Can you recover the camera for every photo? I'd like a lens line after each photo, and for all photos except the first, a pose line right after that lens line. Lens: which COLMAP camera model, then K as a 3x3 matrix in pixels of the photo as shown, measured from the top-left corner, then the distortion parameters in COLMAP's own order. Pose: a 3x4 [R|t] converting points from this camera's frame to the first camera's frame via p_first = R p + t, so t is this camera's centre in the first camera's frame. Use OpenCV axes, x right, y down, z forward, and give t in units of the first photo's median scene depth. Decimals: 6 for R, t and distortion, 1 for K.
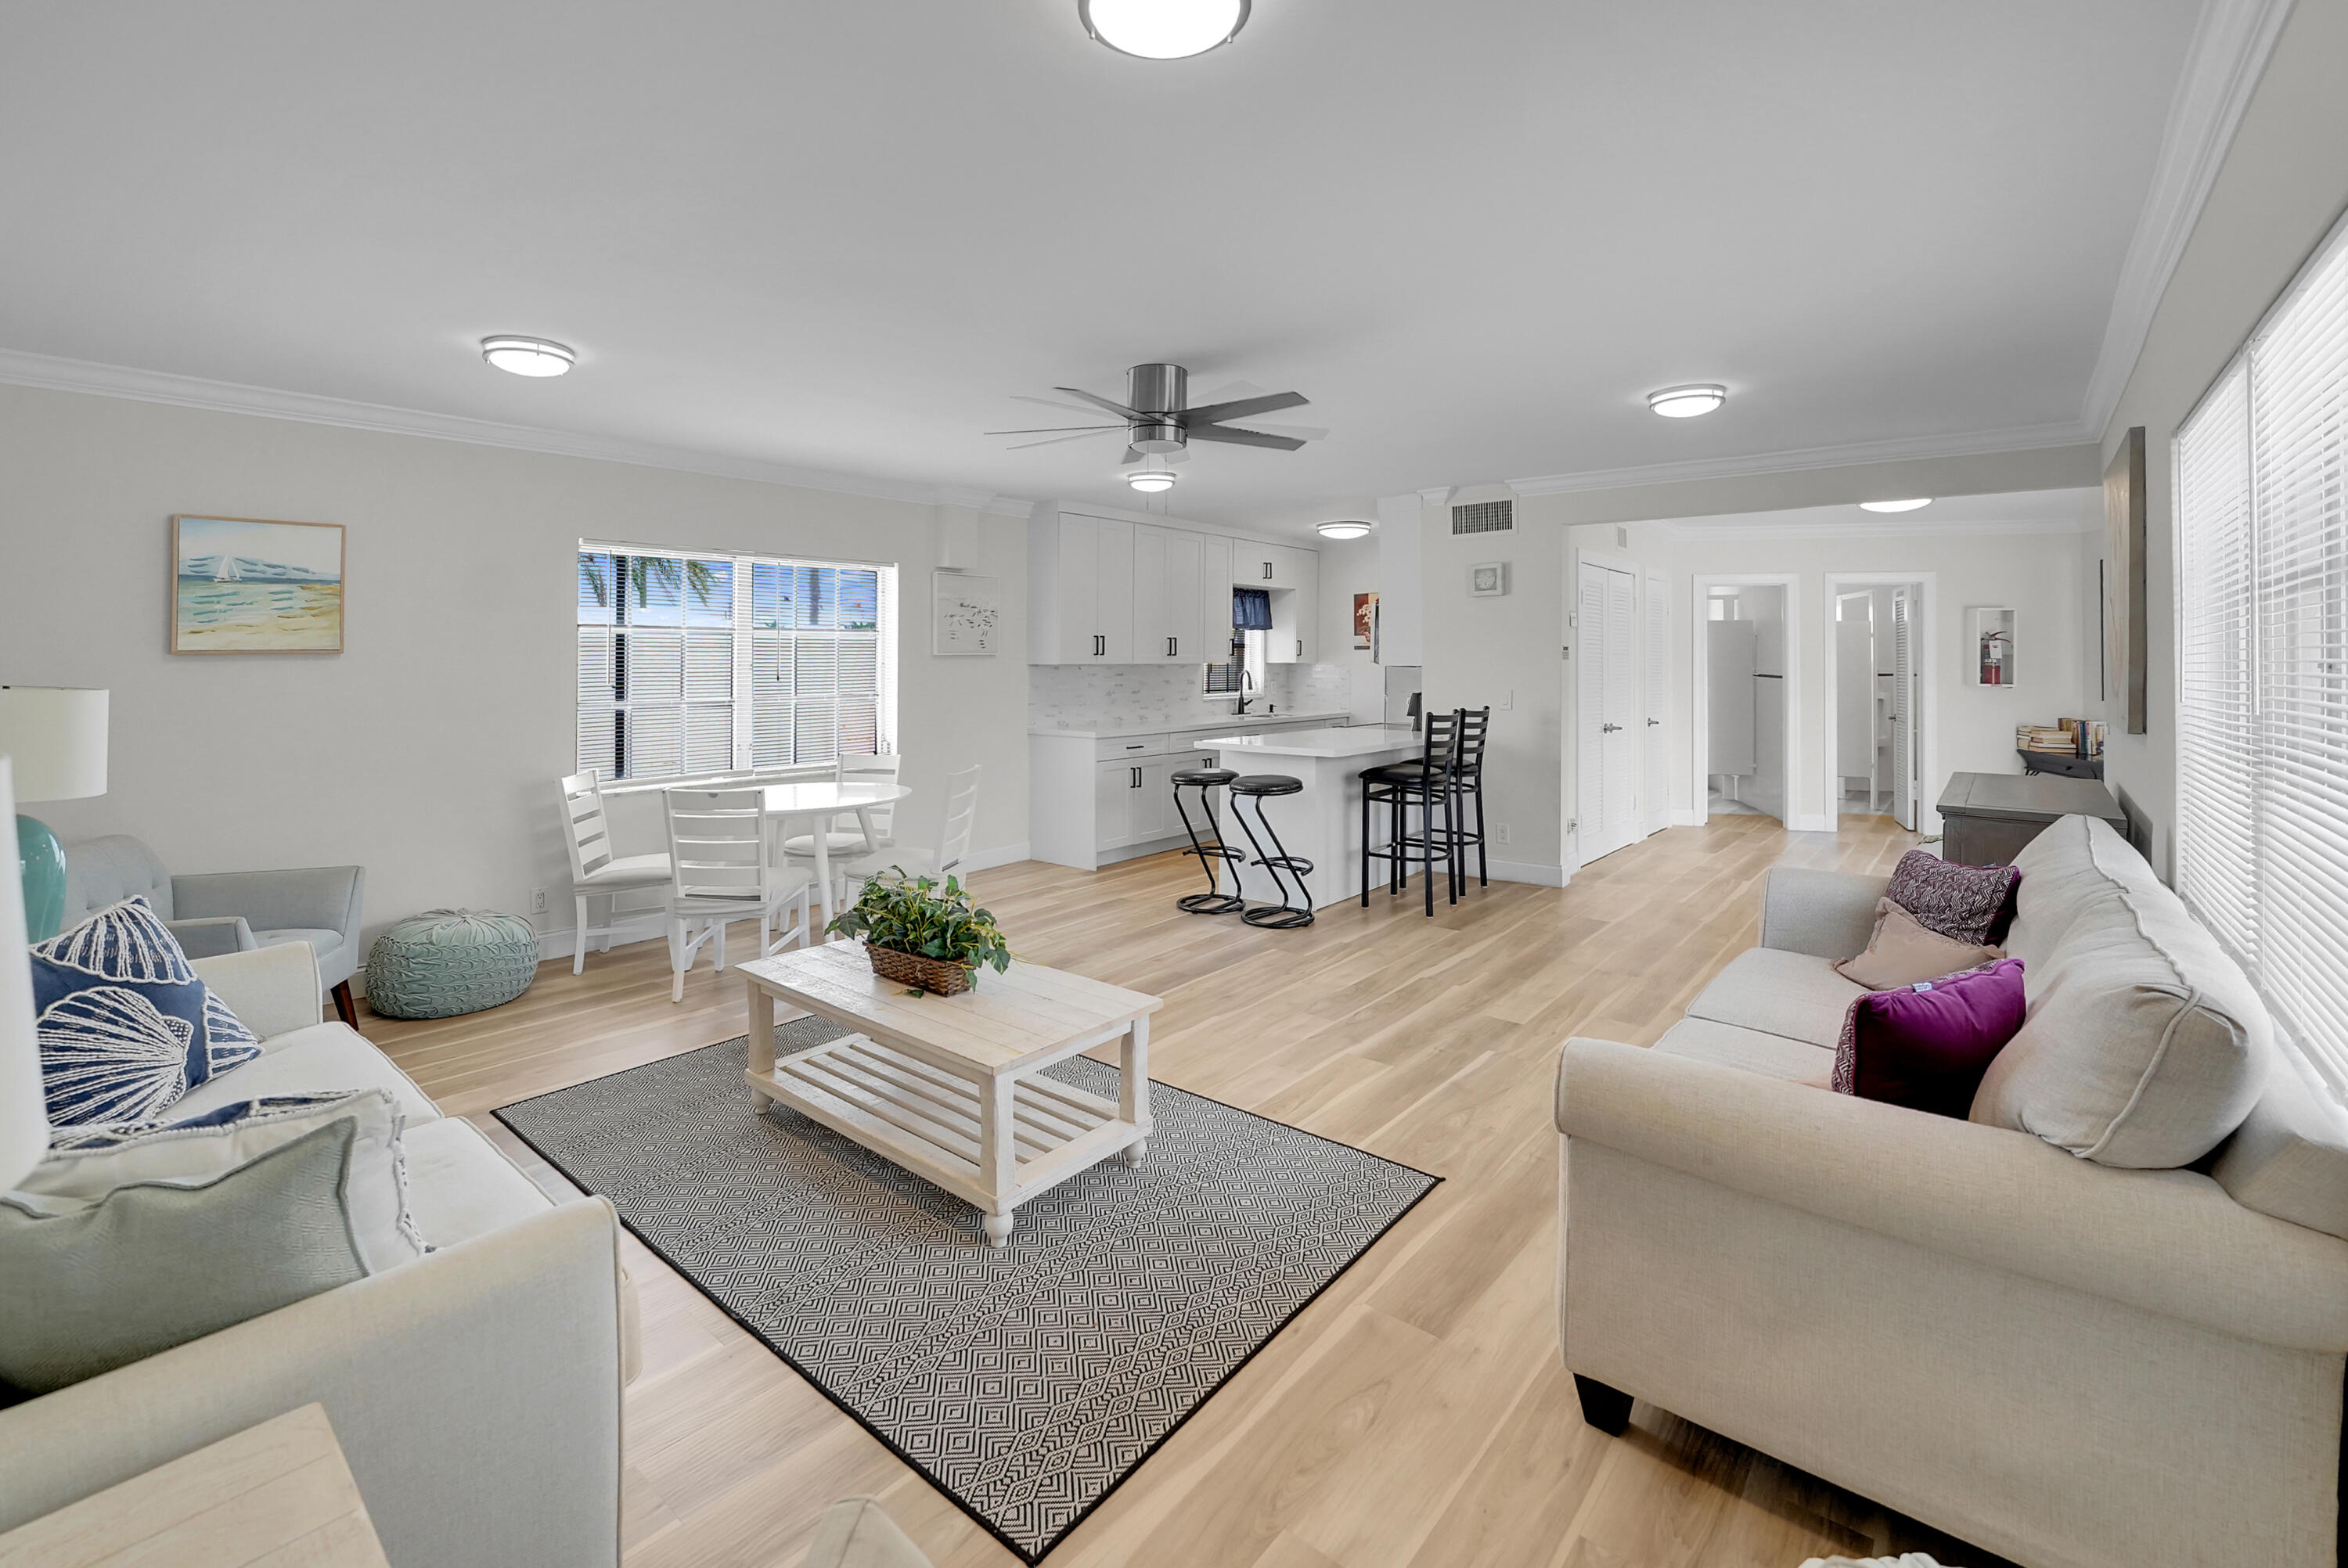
lens RADIAL K [[1019.3, 0, 1169.4], [0, 1019.3, 789.6], [0, 0, 1]] dist [-0.023080, -0.000162]
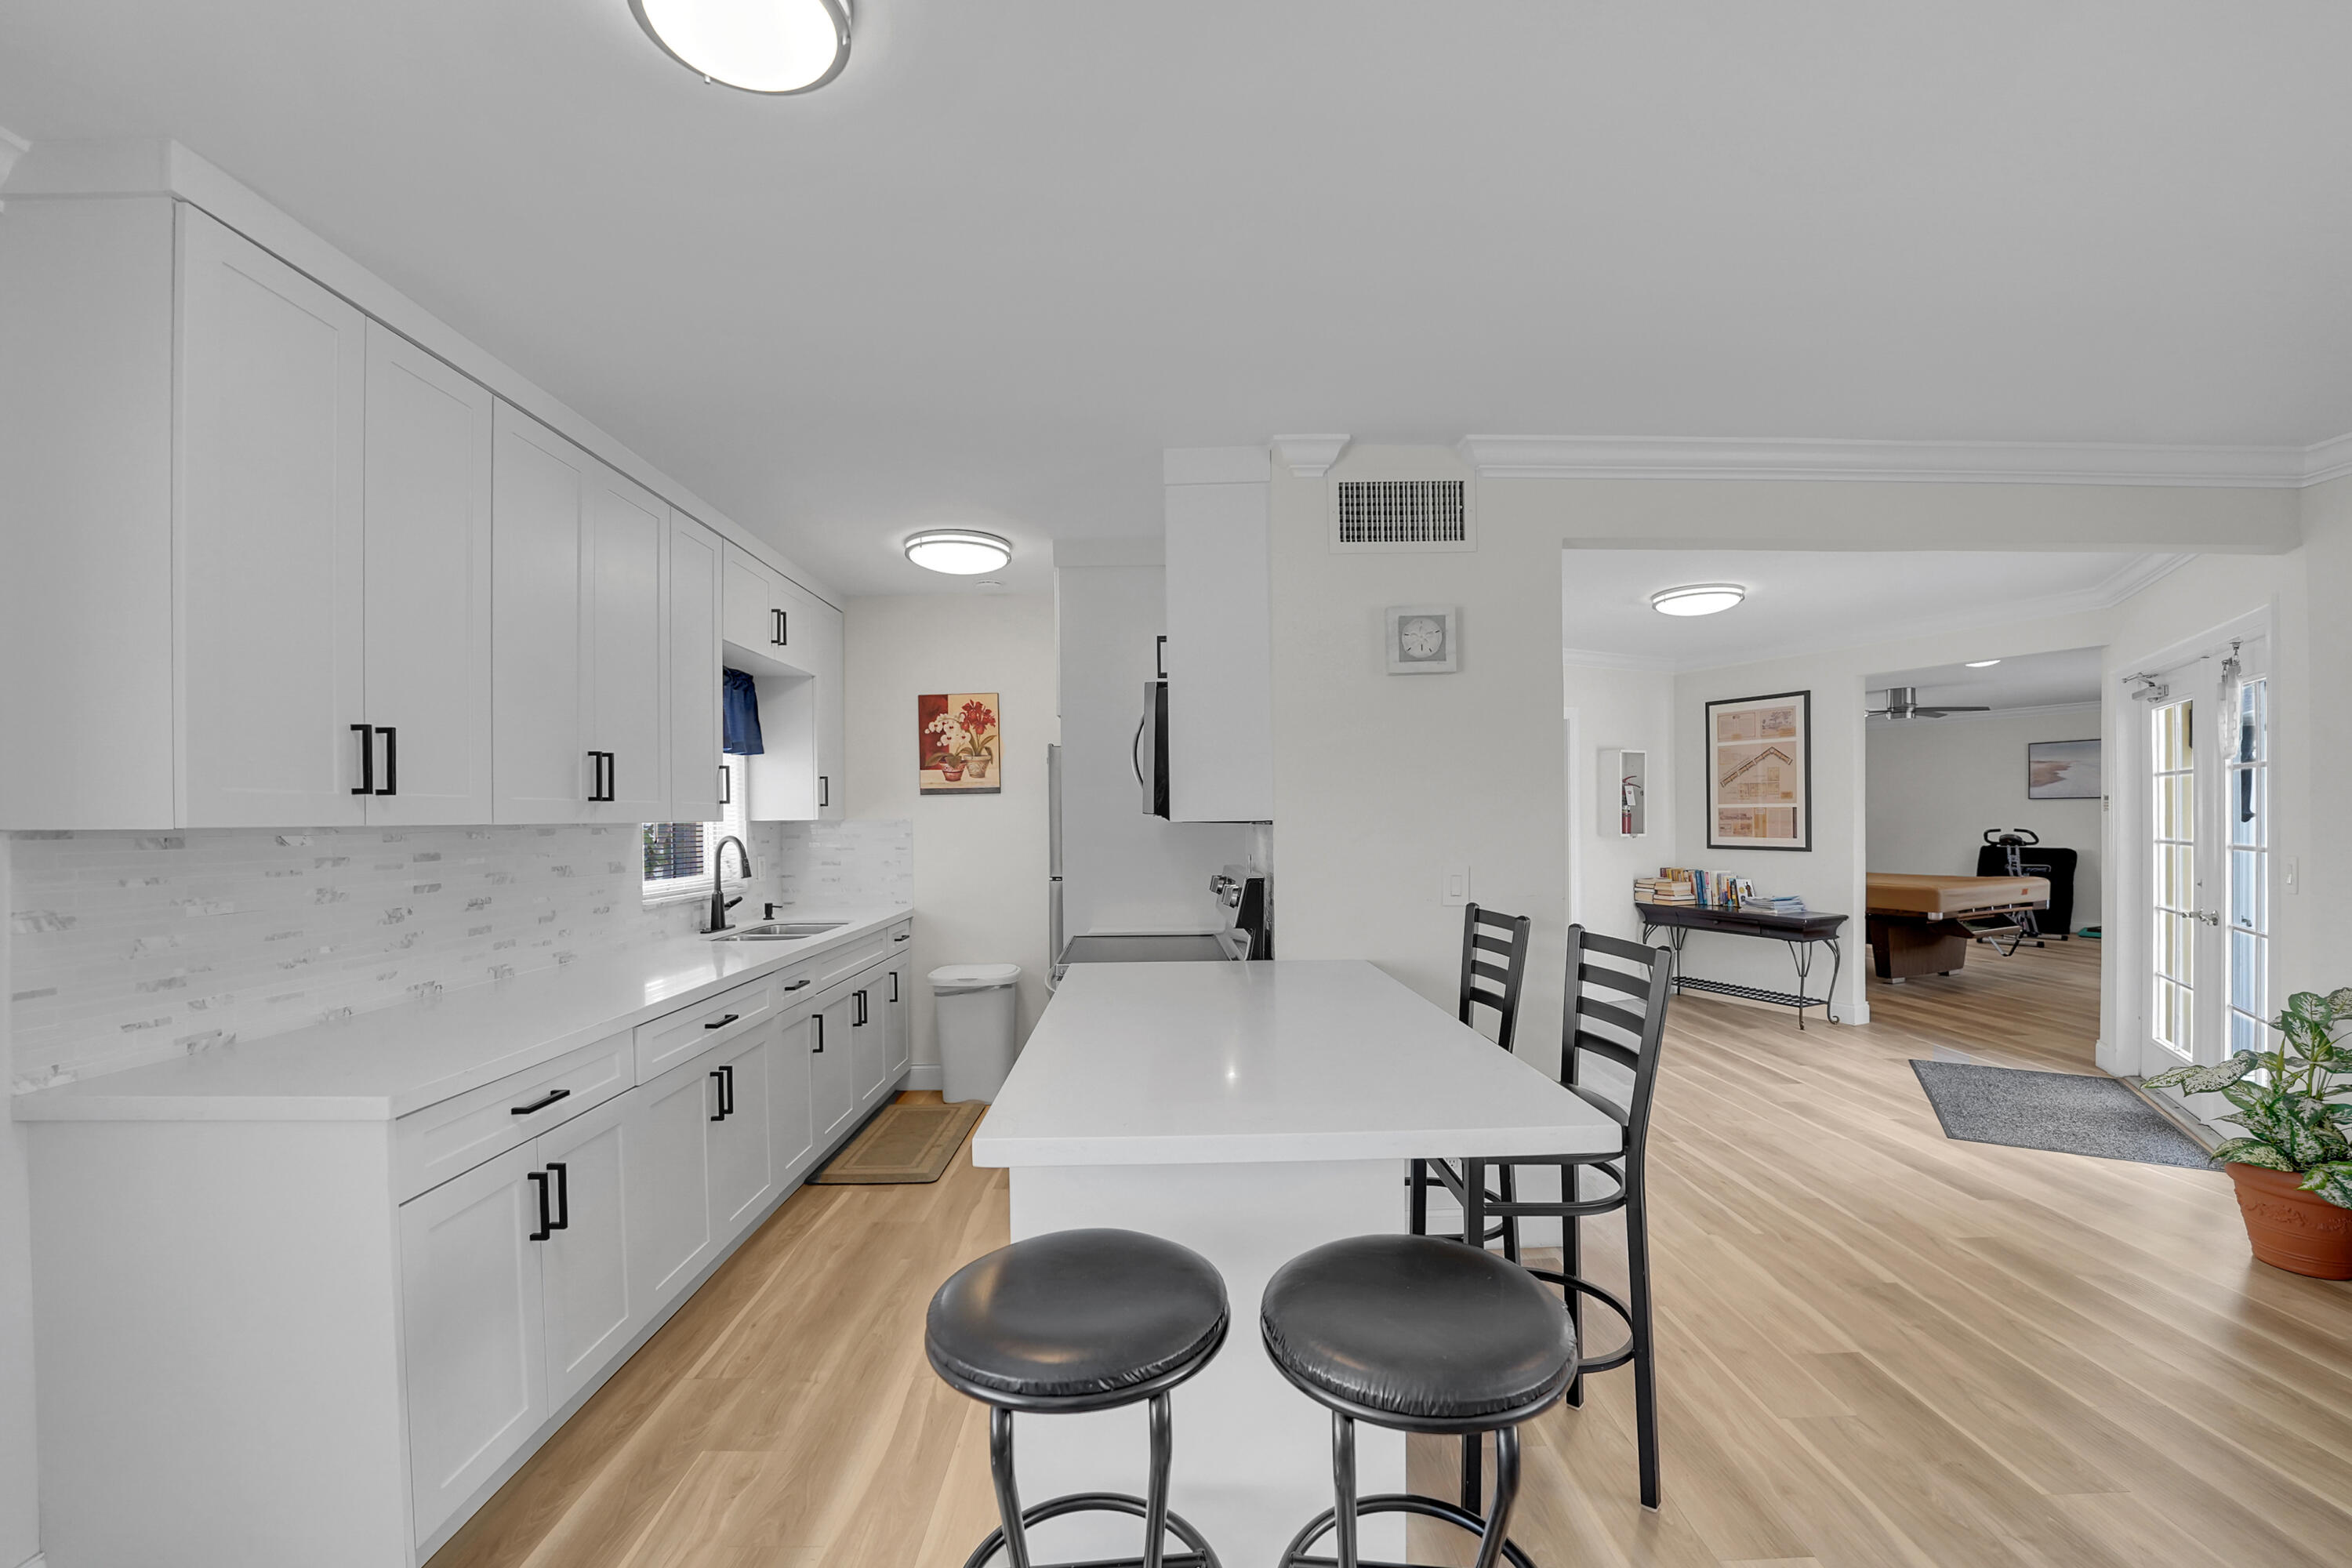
lens RADIAL K [[1011.9, 0, 1184.3], [0, 1011.9, 831.6], [0, 0, 1]] dist [-0.018009, 0.000028]
pose [[0.773925, -0.016442, 0.633063, -0.062807], [0.089031, 0.992560, -0.083061, -0.068832], [-0.626987, 0.120645, 0.769631, 0.568306]]
